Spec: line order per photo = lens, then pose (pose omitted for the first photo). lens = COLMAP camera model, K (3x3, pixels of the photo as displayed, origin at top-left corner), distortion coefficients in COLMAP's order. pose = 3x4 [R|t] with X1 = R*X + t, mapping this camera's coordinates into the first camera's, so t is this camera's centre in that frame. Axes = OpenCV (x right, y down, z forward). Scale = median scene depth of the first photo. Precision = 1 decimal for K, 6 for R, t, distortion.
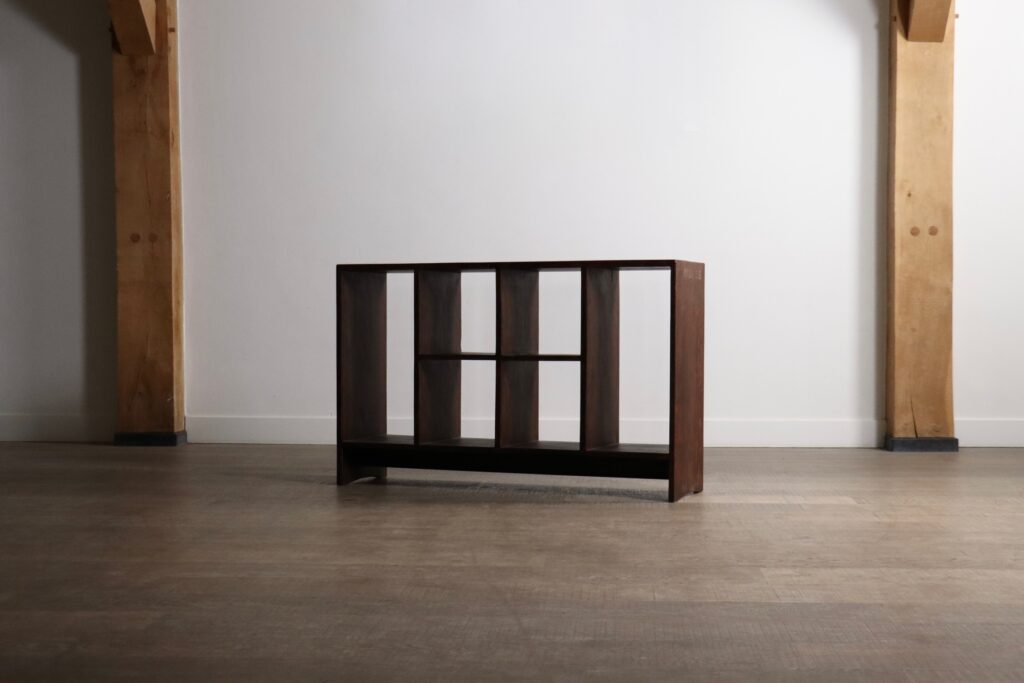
lens RADIAL K [[1432.3, 0, 510.4], [0, 1432.3, 345.4], [0, 0, 1]] dist [0.035935, 0.100069]
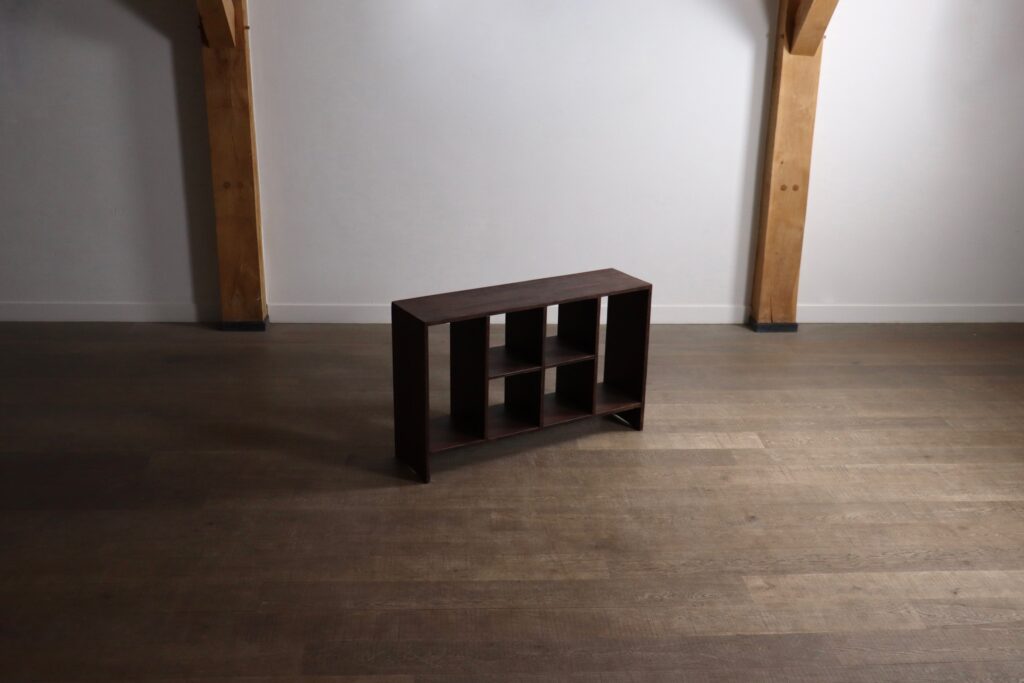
lens RADIAL K [[1047.6, 0, 508.6], [0, 1047.6, 339.1], [0, 0, 1]] dist [-0.099088, 0.116075]
pose [[0.992508, -0.022391, 0.120114, -0.122981], [-0.015541, 0.951947, 0.305869, -0.249974], [-0.121191, -0.305444, 0.944466, -0.002685]]
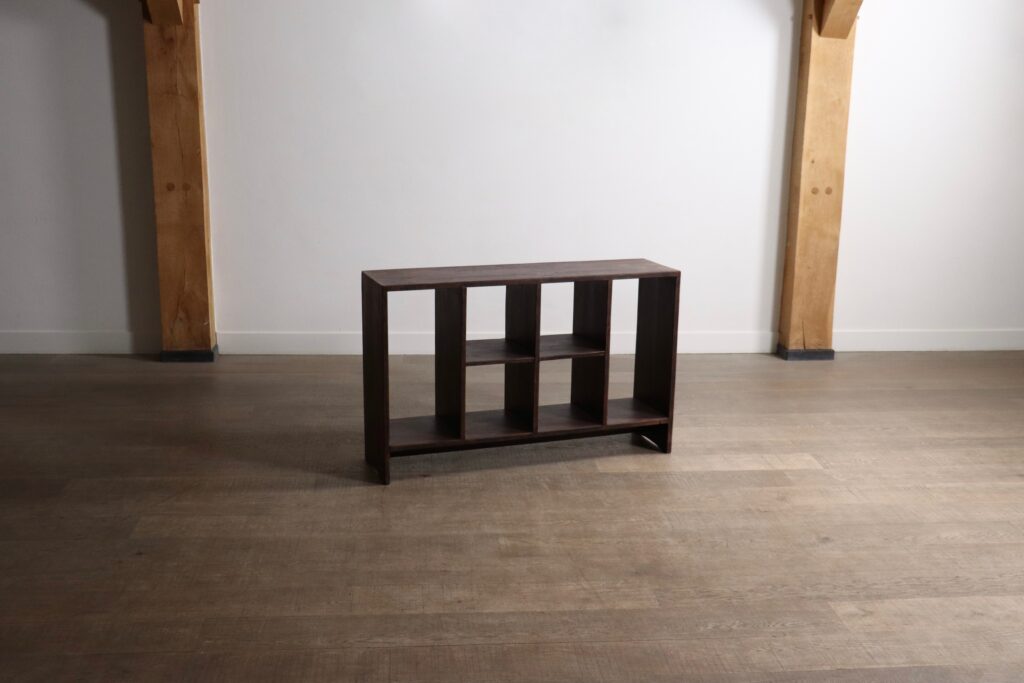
lens RADIAL K [[1103.3, 0, 511.5], [0, 1103.3, 342.7], [0, 0, 1]] dist [-0.086481, 0.181304]
pose [[0.987271, -0.018611, 0.157954, -0.137073], [-0.014987, 0.977825, 0.208886, -0.145959], [-0.158339, -0.208594, 0.965100, 0.083632]]
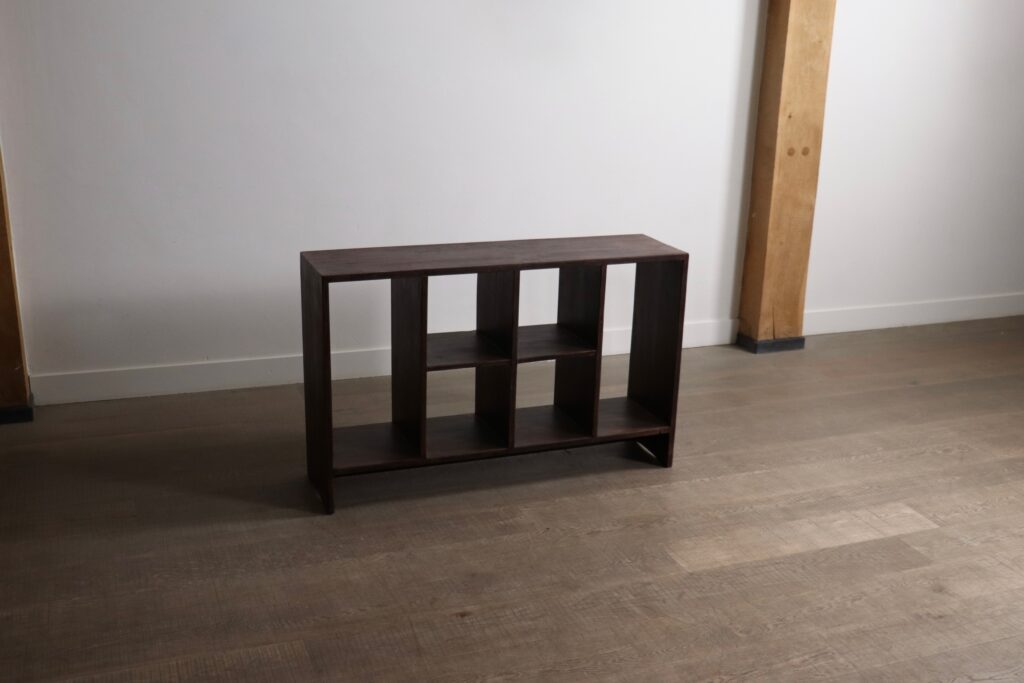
lens RADIAL K [[1103.3, 0, 511.5], [0, 1103.3, 342.7], [0, 0, 1]] dist [-0.086481, 0.181304]
pose [[0.908922, -0.098096, 0.405264, -0.242540], [-0.017836, 0.961895, 0.272835, -0.159806], [-0.416585, -0.255214, 0.872538, 0.349772]]
